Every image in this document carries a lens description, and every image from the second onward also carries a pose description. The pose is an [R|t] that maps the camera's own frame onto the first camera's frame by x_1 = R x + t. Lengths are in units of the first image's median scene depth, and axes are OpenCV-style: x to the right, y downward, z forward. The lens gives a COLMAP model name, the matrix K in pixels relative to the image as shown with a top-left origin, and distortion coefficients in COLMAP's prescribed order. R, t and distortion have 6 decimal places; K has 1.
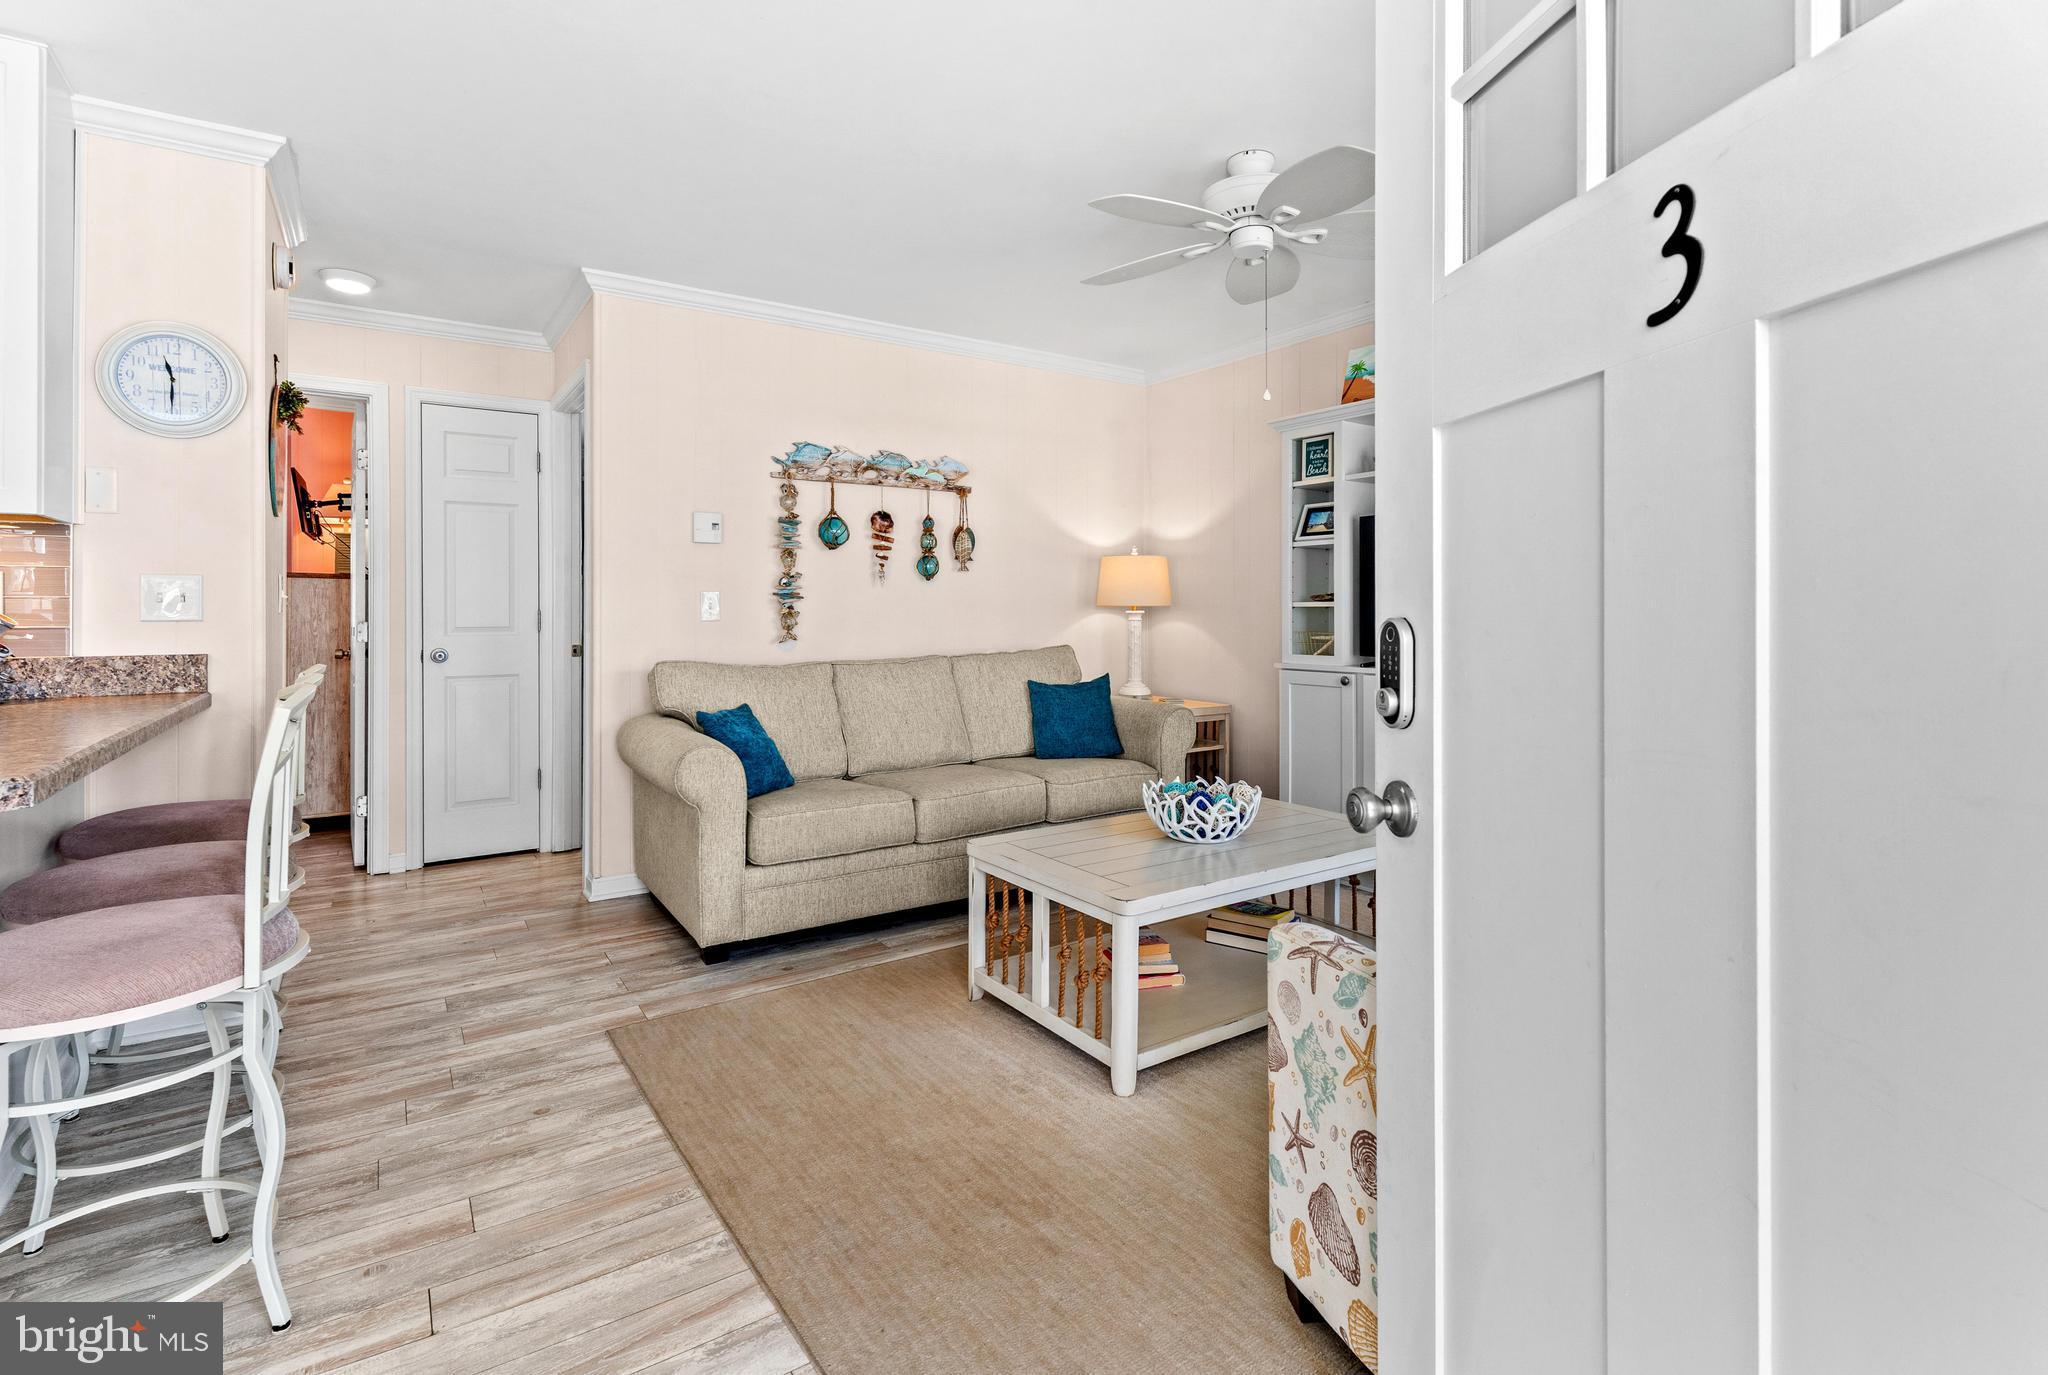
lens RADIAL K [[958.3, 0, 1019.9], [0, 958.3, 612.1], [0, 0, 1]] dist [0.001932, 0.000307]
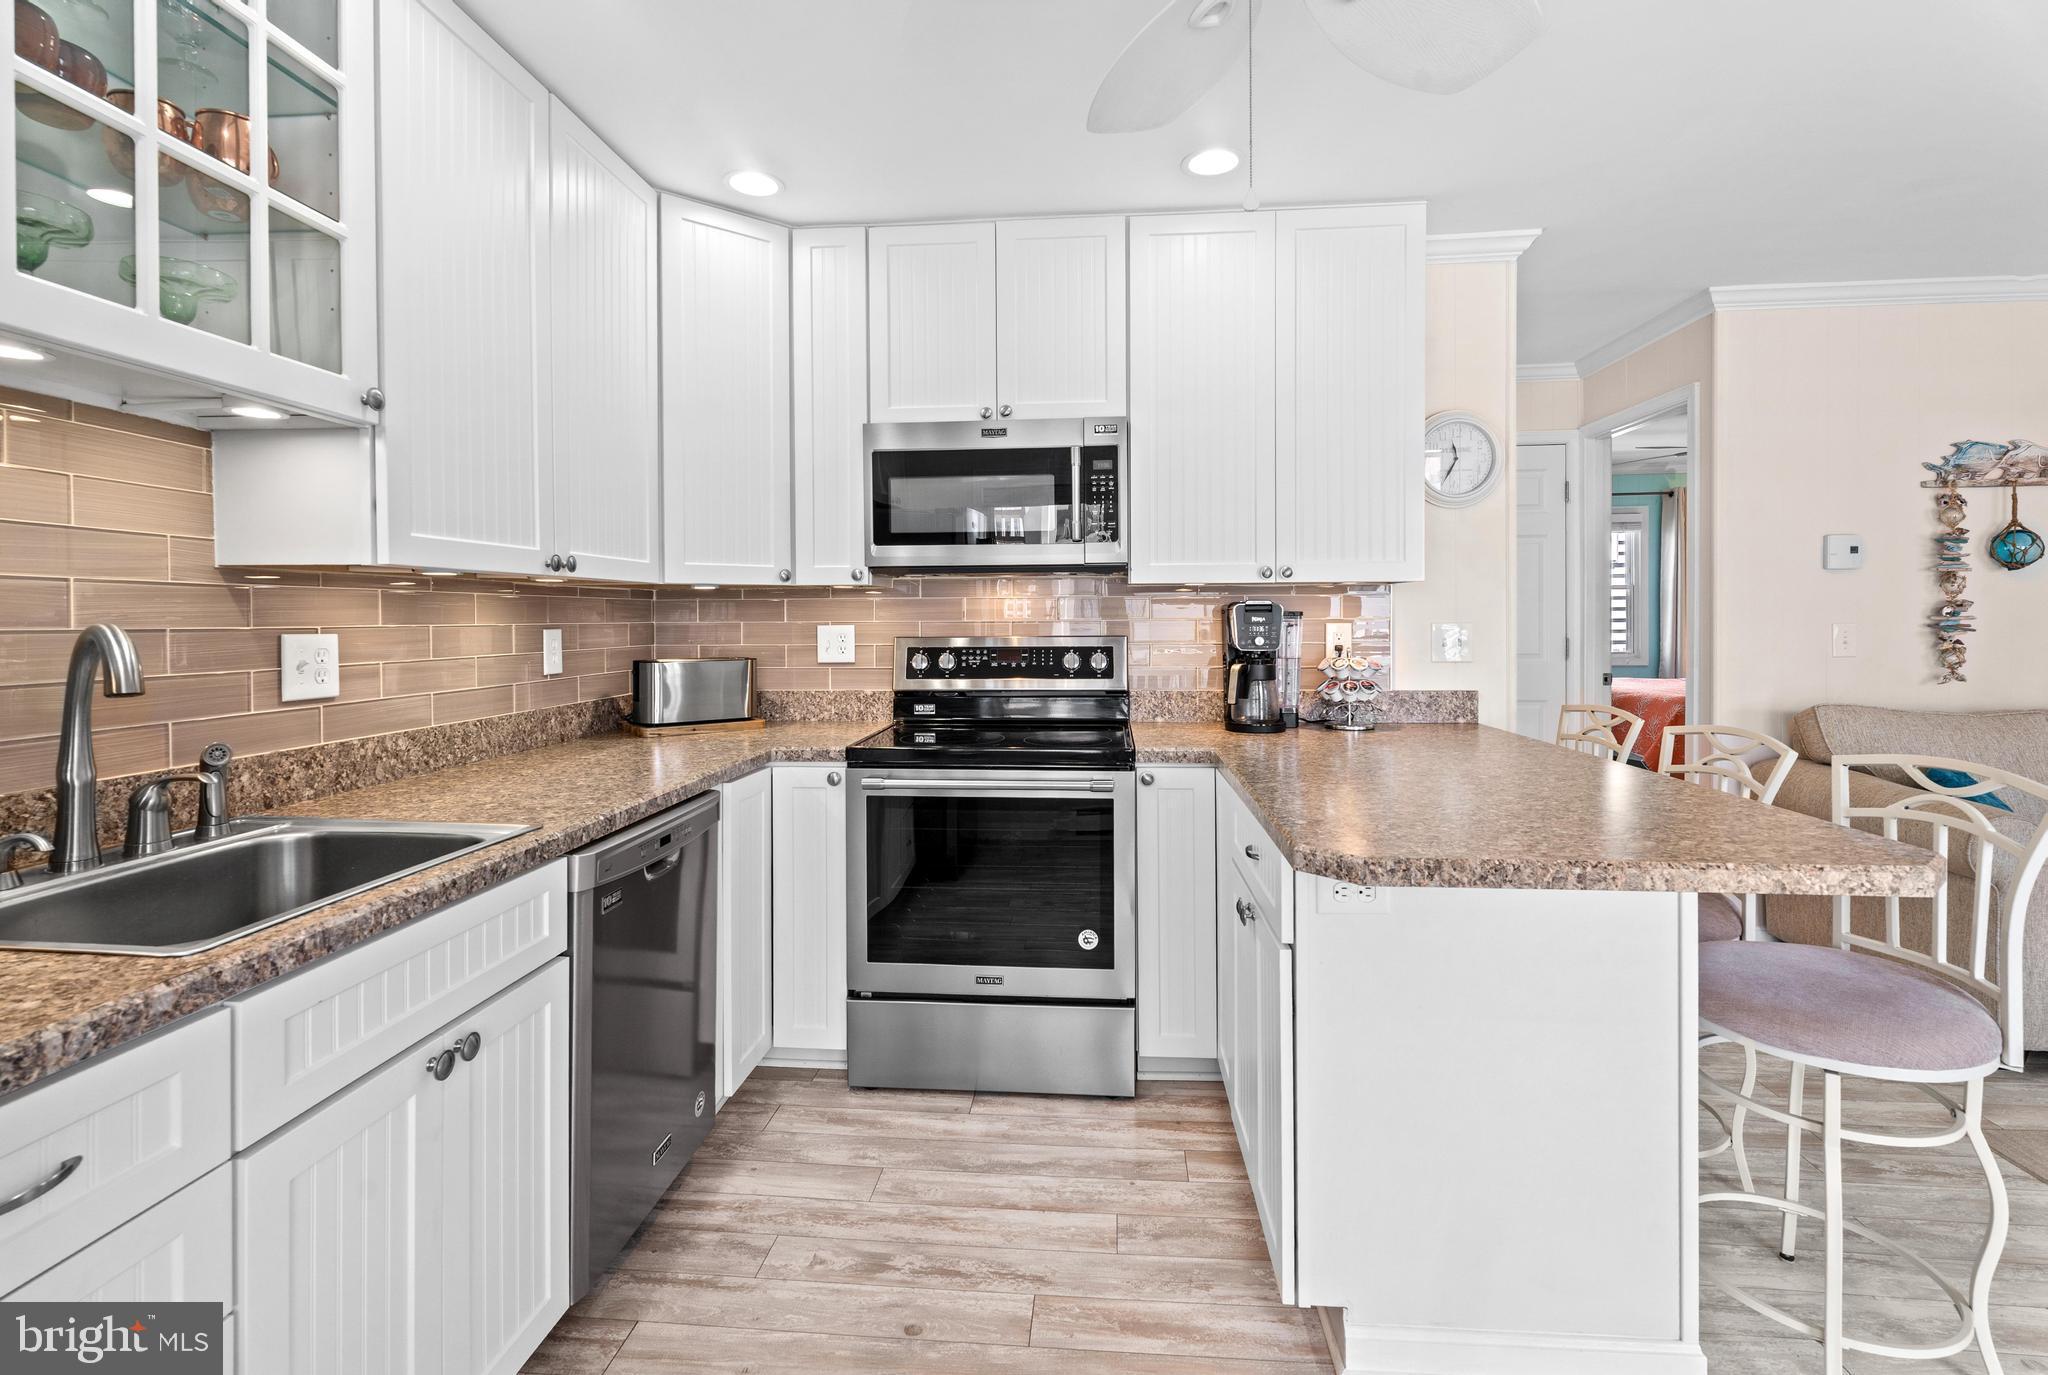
lens RADIAL K [[951.9, 0, 1027.3], [0, 951.9, 629.0], [0, 0, 1]] dist [0.002046, -0.000201]
pose [[0.776272, 0.006188, -0.630367, -0.379475], [0.004817, 0.999864, 0.015746, -0.036657], [0.630379, -0.015260, 0.776137, -0.169767]]
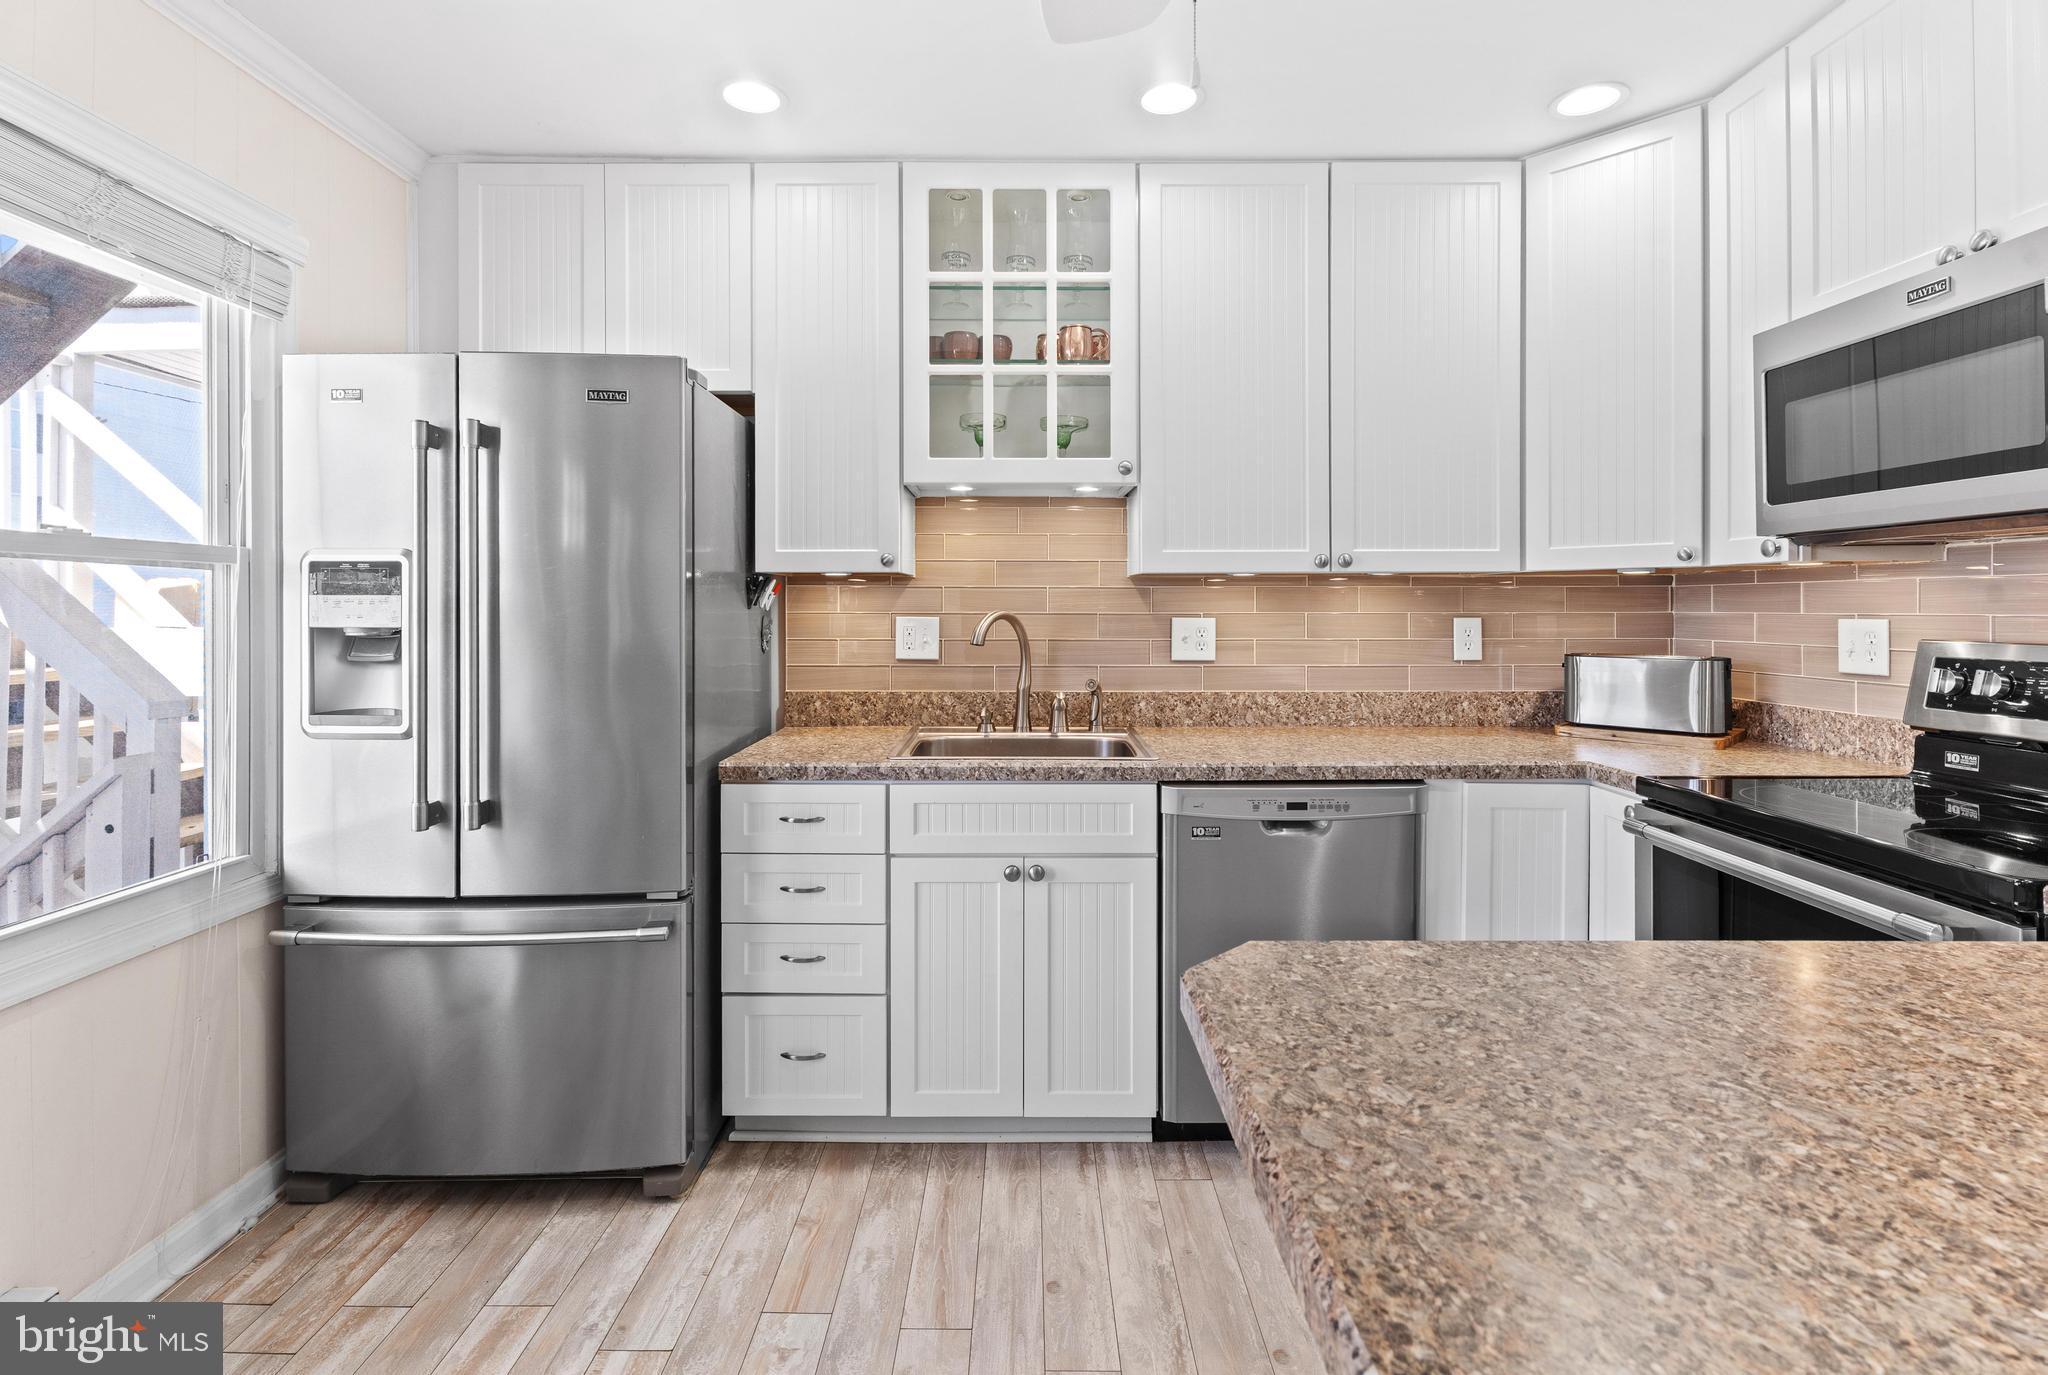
lens RADIAL K [[957.7, 0, 1017.7], [0, 957.7, 601.8], [0, 0, 1]] dist [0.000221, -0.000287]
pose [[-0.563785, -0.001678, -0.825920, -0.279600], [0.004532, 0.999977, -0.005125, -0.037221], [0.825909, -0.006632, -0.563764, 0.291138]]
